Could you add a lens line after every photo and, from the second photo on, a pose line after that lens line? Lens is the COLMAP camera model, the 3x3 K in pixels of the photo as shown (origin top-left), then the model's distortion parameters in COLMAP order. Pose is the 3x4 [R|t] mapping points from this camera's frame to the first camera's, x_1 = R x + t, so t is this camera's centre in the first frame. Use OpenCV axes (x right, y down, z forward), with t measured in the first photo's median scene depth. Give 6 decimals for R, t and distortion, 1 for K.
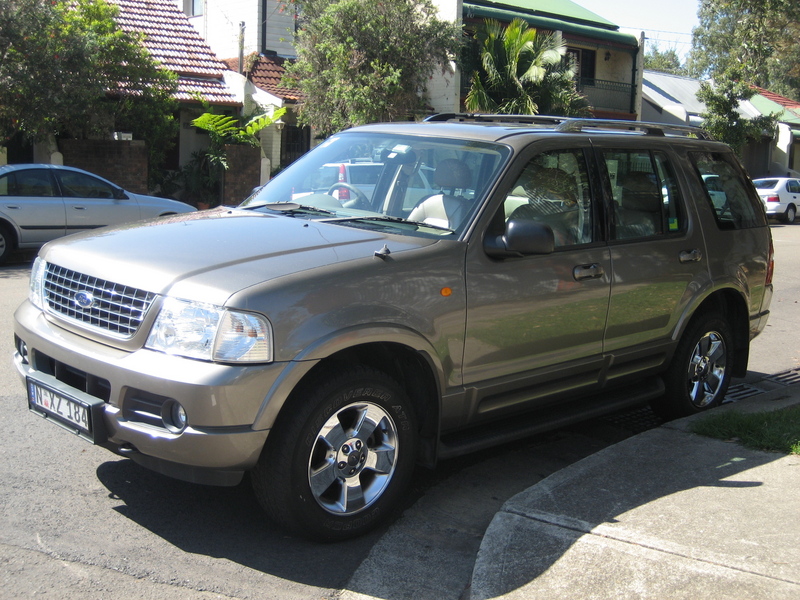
lens RADIAL K [[999.8, 0, 400.5], [0, 999.8, 298.3], [0, 0, 1]] dist [-0.083229, 0.000000]
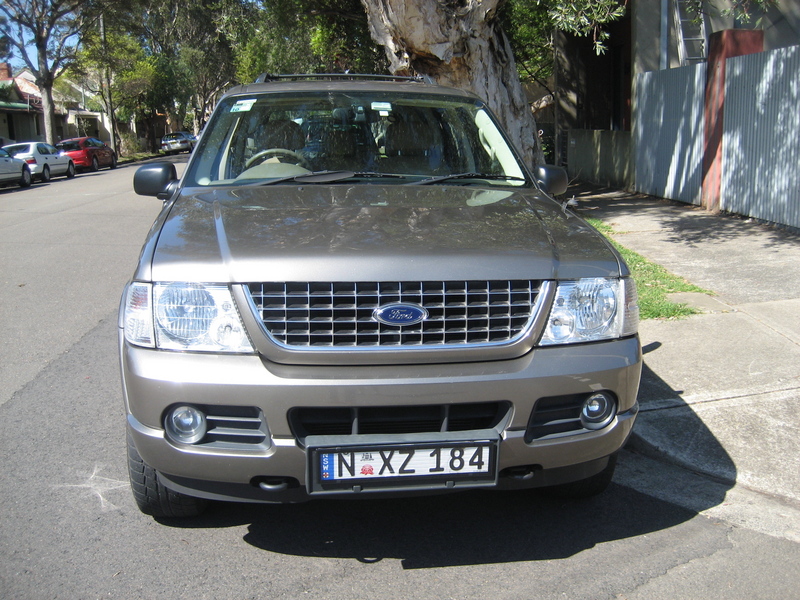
lens RADIAL K [[832.2, 0, 398.9], [0, 832.2, 301.5], [0, 0, 1]] dist [-0.082449, 0.000000]
pose [[0.610740, -0.209063, 0.763734, -0.803818], [0.153755, 0.977469, 0.144616, -0.099426], [-0.776760, 0.029106, 0.629124, 0.620759]]
